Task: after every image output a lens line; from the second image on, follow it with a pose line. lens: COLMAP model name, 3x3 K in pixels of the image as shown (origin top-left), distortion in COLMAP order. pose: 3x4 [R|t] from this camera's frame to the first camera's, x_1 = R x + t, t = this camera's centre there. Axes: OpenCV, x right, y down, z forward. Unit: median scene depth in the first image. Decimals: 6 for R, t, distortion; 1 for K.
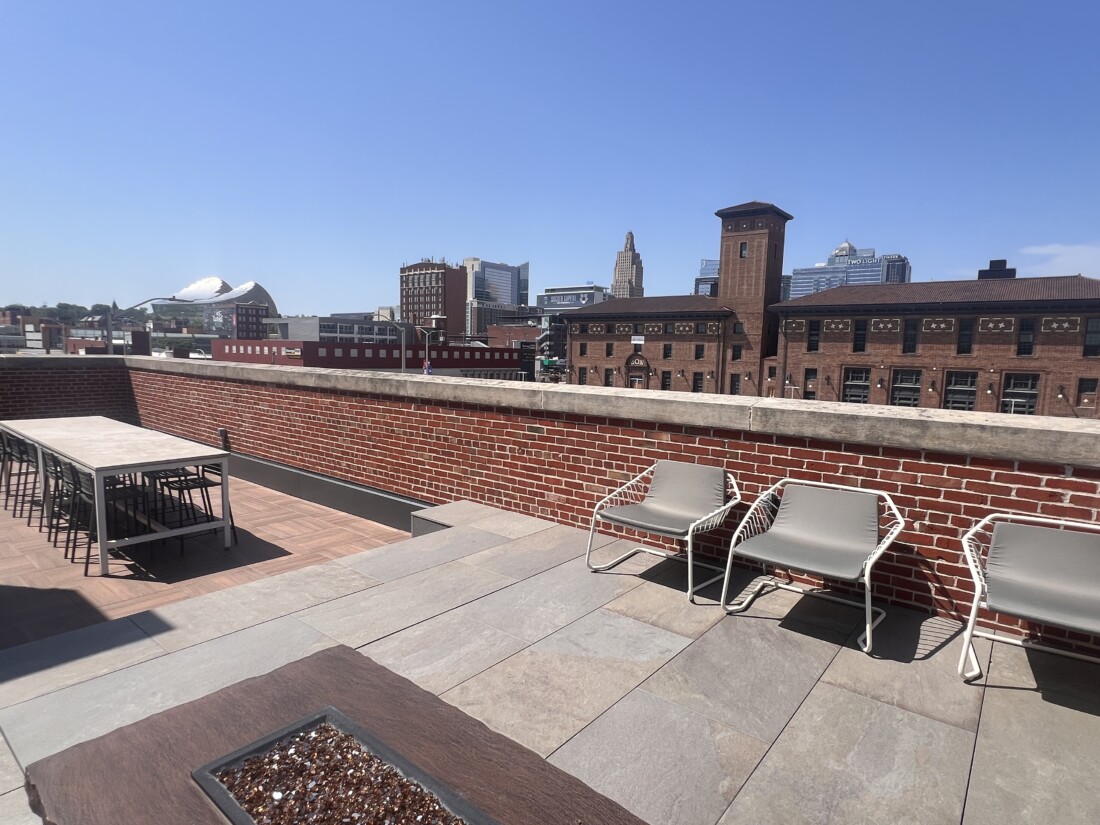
lens RADIAL K [[606.2, 0, 550.0], [0, 606.2, 412.5], [0, 0, 1]] dist [0.014194, 0.000486]
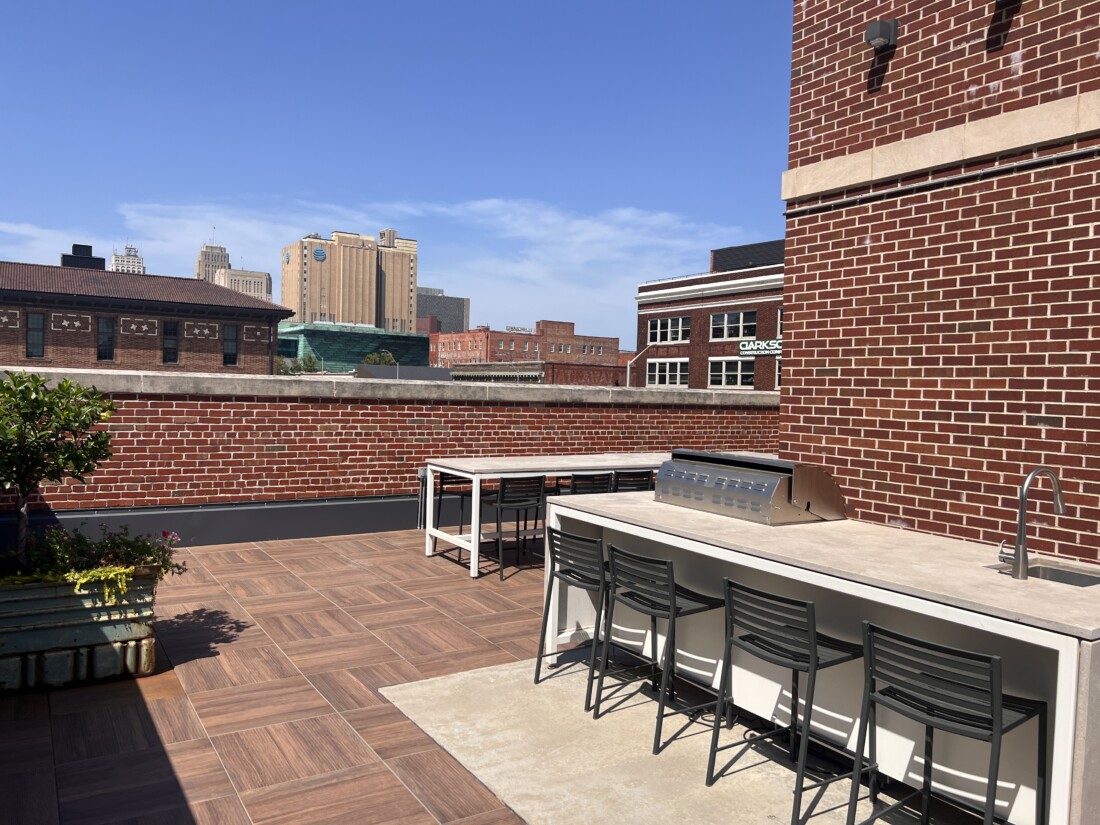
lens RADIAL K [[836.8, 0, 550.0], [0, 836.8, 412.5], [0, 0, 1]] dist [0.002314, -0.005794]
pose [[0.346440, -0.045474, 0.936969, -0.189331], [0.072939, 0.997106, 0.021424, -0.006793], [-0.935232, 0.060919, 0.348754, 0.061254]]
